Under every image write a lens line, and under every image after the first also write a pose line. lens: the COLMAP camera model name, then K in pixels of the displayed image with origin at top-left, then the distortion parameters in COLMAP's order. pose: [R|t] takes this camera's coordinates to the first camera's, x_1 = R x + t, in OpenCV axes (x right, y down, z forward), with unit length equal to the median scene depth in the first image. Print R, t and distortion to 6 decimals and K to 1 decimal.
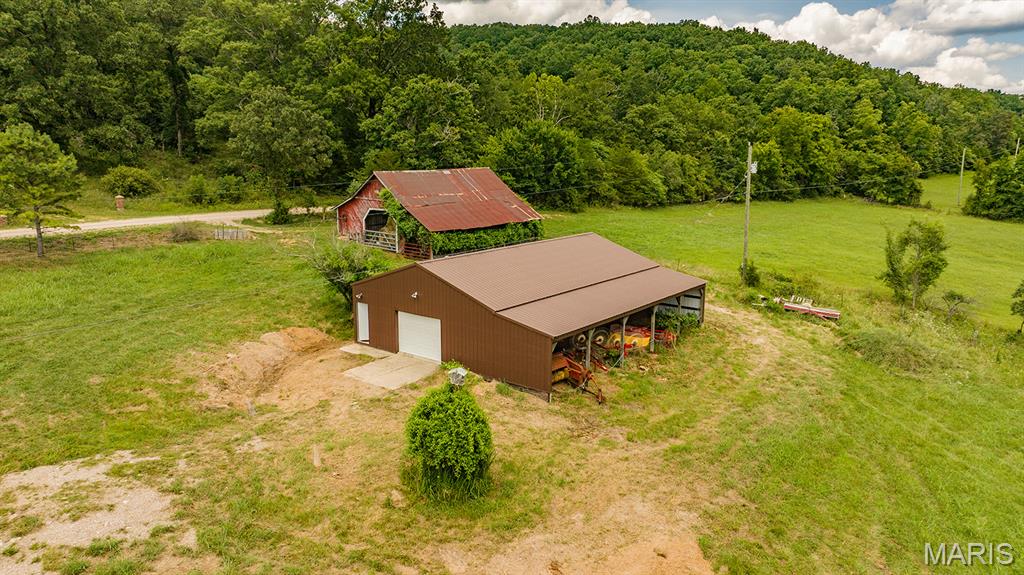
lens RADIAL K [[724.6, 0, 511.4], [0, 724.6, 288.6], [0, 0, 1]] dist [-0.033075, 0.026899]
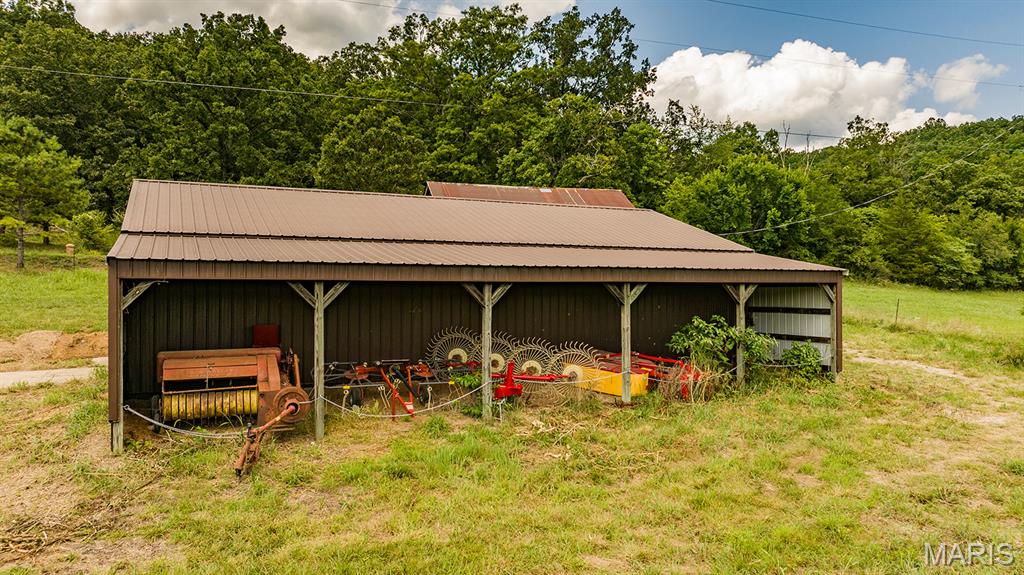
lens RADIAL K [[724.6, 0, 512.3], [0, 724.6, 285.6], [0, 0, 1]] dist [-0.033075, 0.026899]
pose [[0.896723, -0.005595, -0.442556, 0.148148], [-0.083139, 0.979991, -0.180848, 0.047242], [0.434713, 0.198964, 0.878316, 0.286742]]
